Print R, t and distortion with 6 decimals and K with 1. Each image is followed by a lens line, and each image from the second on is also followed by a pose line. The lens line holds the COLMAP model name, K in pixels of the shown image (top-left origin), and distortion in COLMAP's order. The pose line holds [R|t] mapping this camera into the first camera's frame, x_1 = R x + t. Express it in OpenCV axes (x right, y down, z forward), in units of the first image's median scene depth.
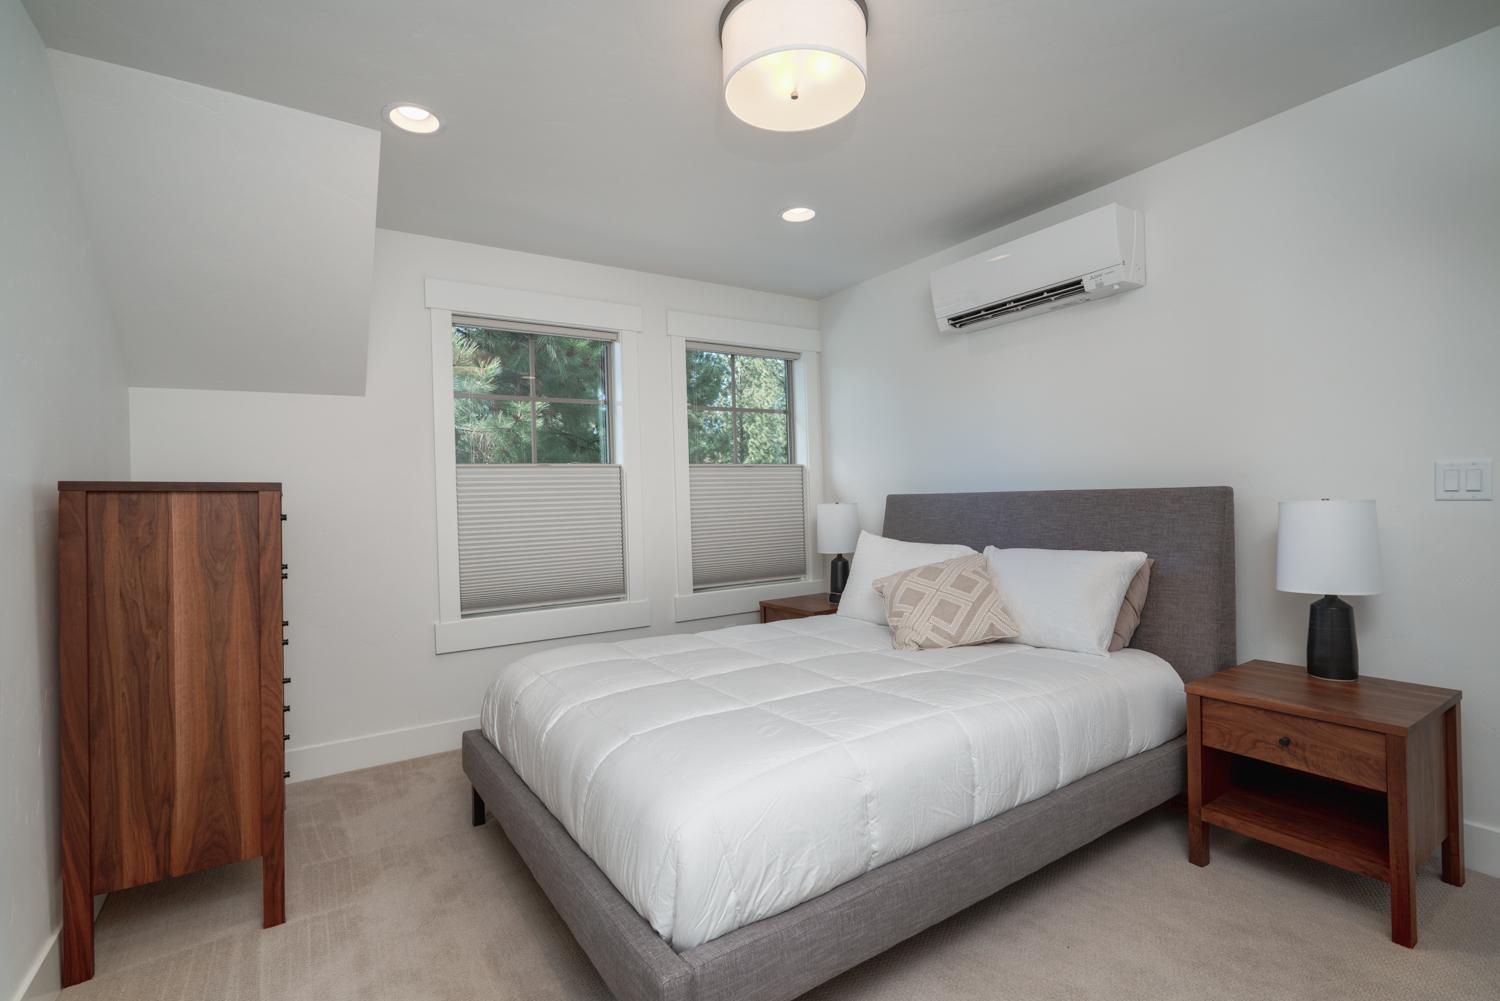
lens RADIAL K [[686.5, 0, 744.6], [0, 686.5, 484.6], [0, 0, 1]] dist [-0.000023, 0.000376]
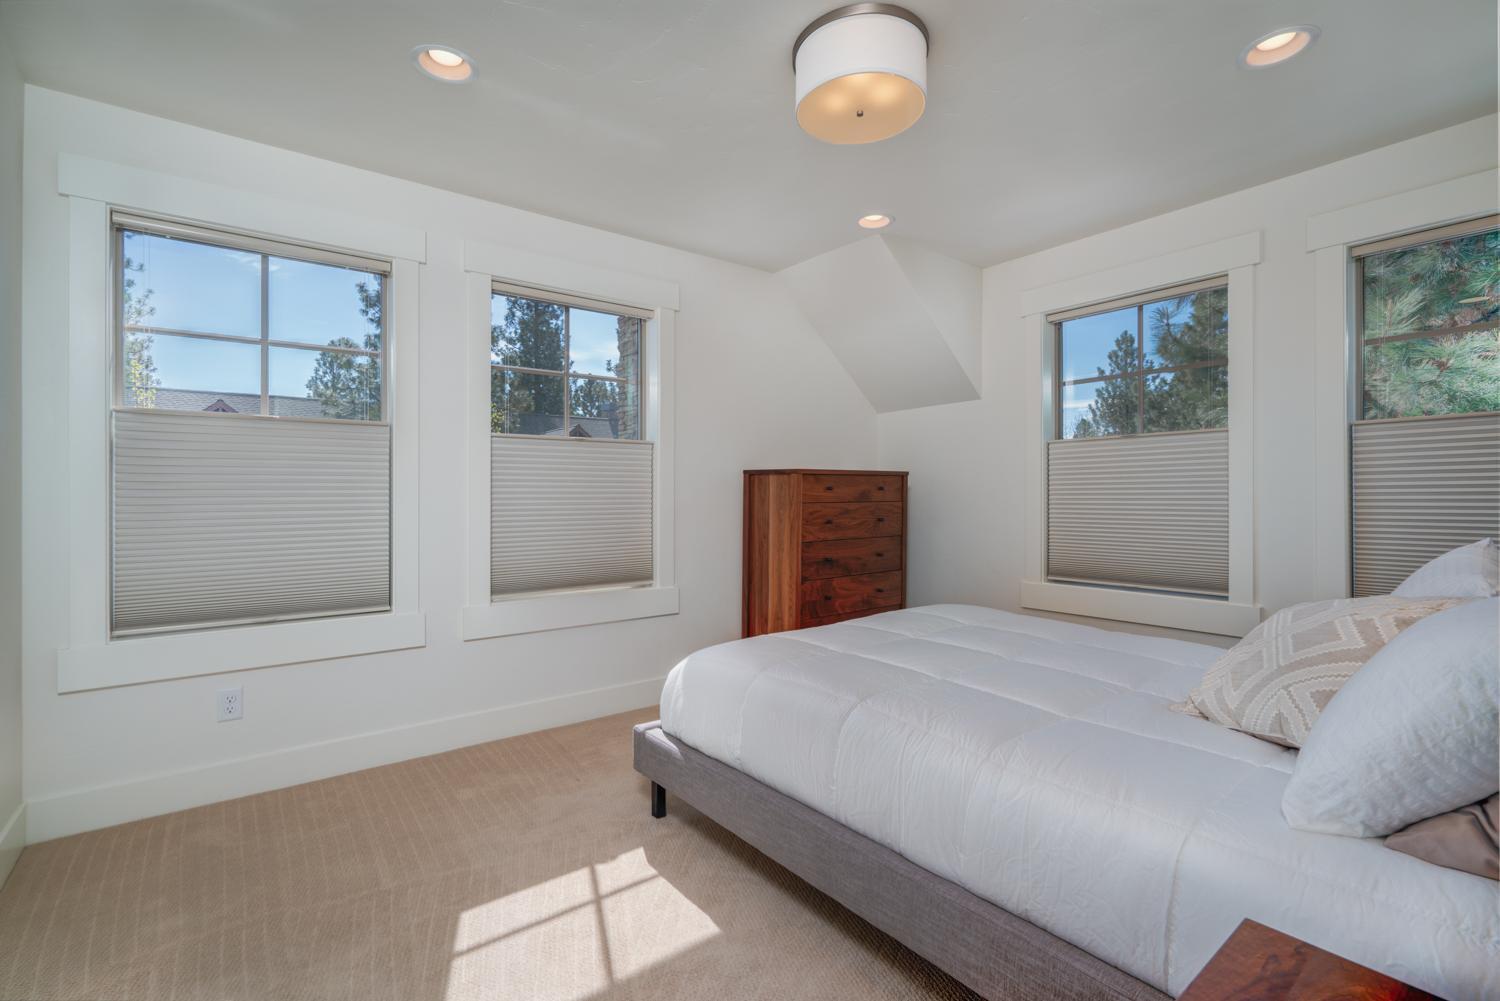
lens RADIAL K [[686.5, 0, 744.6], [0, 686.5, 484.6], [0, 0, 1]] dist [-0.000023, 0.000376]
pose [[0.086365, 0.017087, -0.996117, 1.163680], [0.022193, 0.999572, 0.019070, 0.001772], [0.996016, -0.023754, 0.085949, 0.719394]]
